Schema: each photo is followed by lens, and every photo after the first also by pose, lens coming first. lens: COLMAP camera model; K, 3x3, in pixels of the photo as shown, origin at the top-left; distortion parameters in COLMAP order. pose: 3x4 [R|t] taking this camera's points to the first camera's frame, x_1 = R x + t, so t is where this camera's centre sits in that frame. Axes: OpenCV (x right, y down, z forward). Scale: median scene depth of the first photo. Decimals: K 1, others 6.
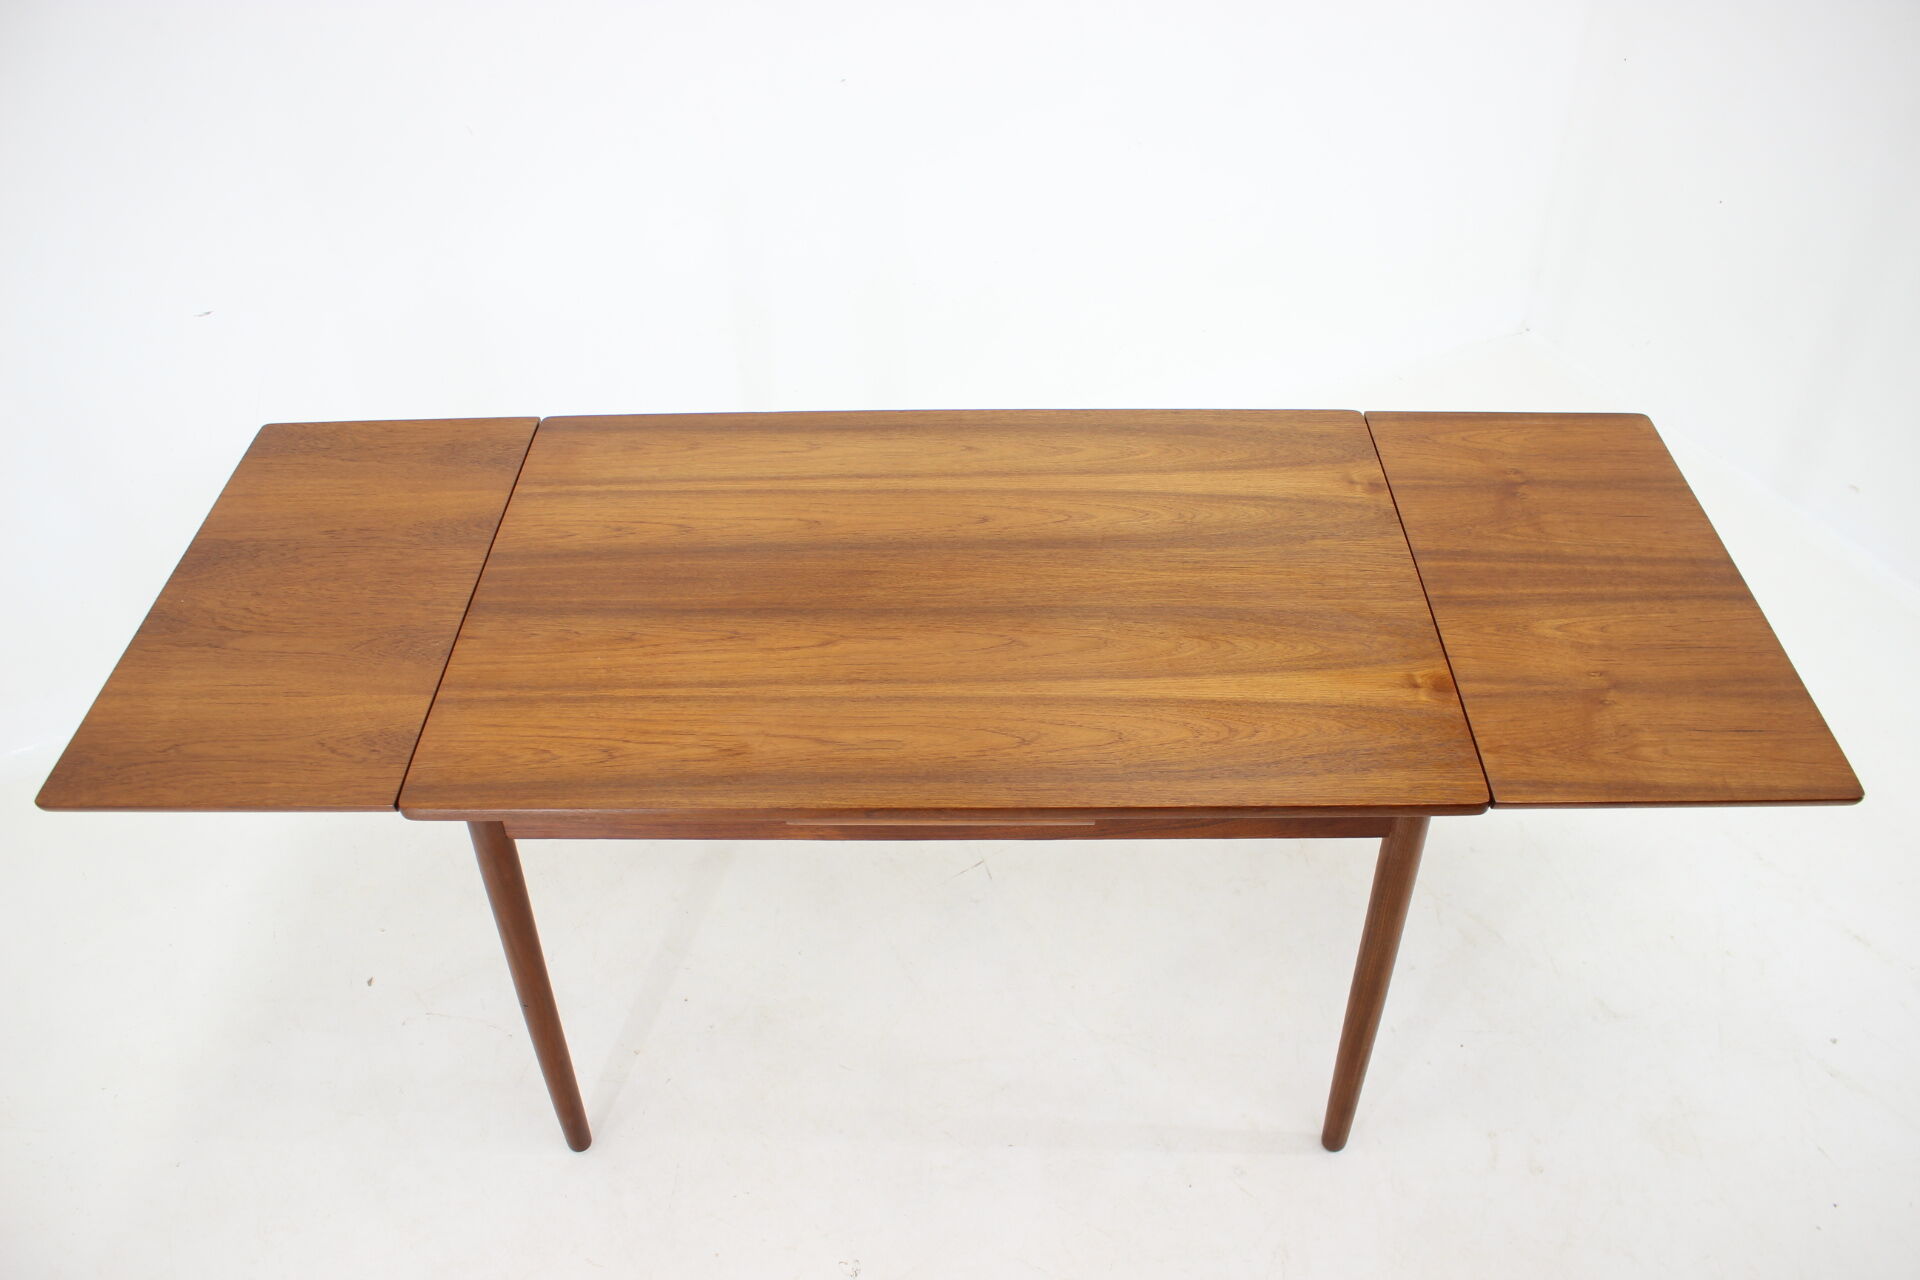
lens RADIAL K [[1573.4, 0, 952.6], [0, 1573.4, 665.9], [0, 0, 1]] dist [-0.121161, 0.040734]
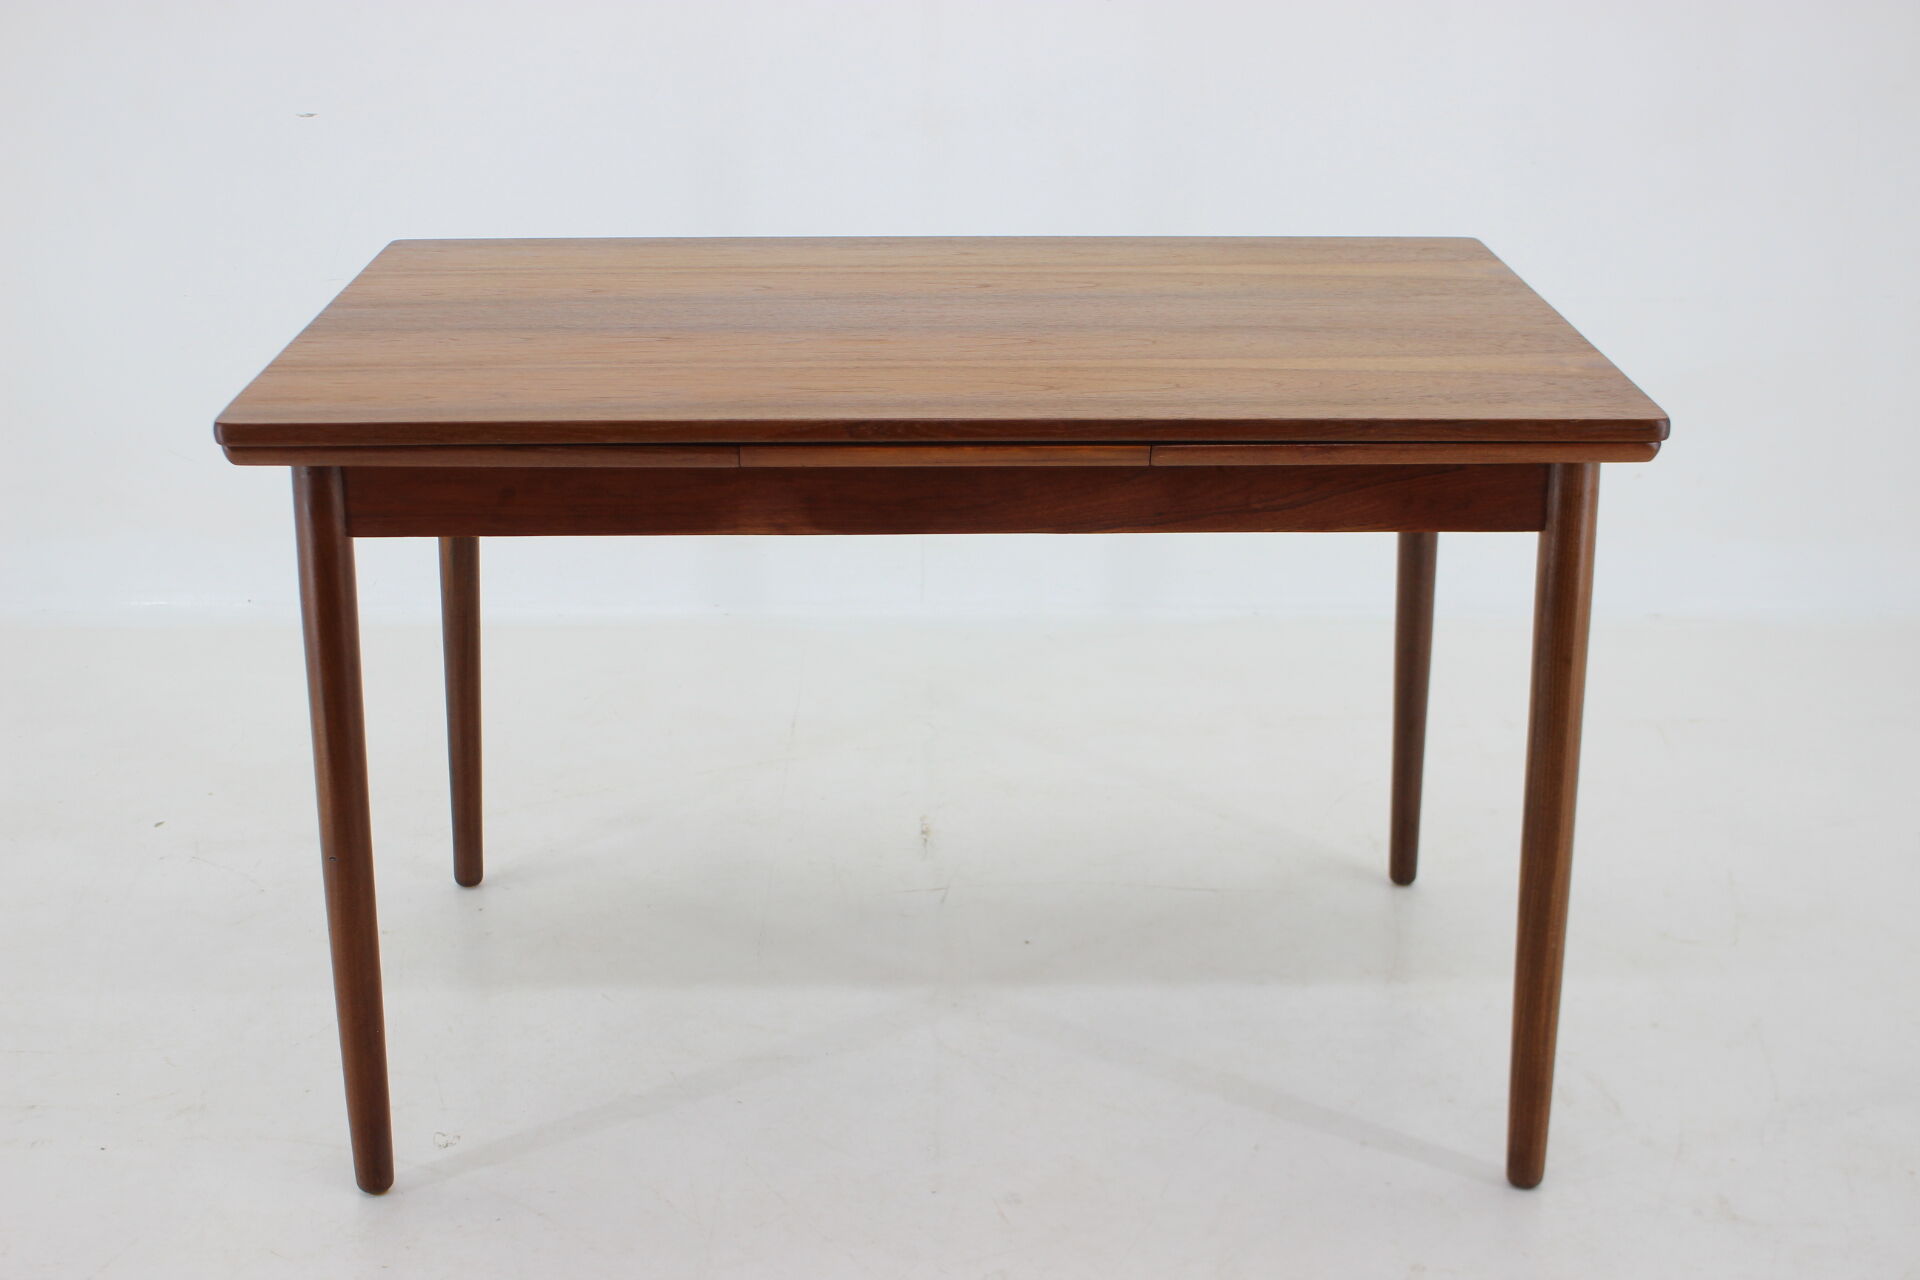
lens RADIAL K [[2580.5, 0, 963.1], [0, 2580.5, 638.8], [0, 0, 1]] dist [-0.058657, 0.000000]
pose [[0.999345, 0.007380, 0.035422, -0.035693], [0.006216, 0.929413, -0.368990, 0.540462], [-0.035644, 0.368969, 0.928758, -0.097734]]
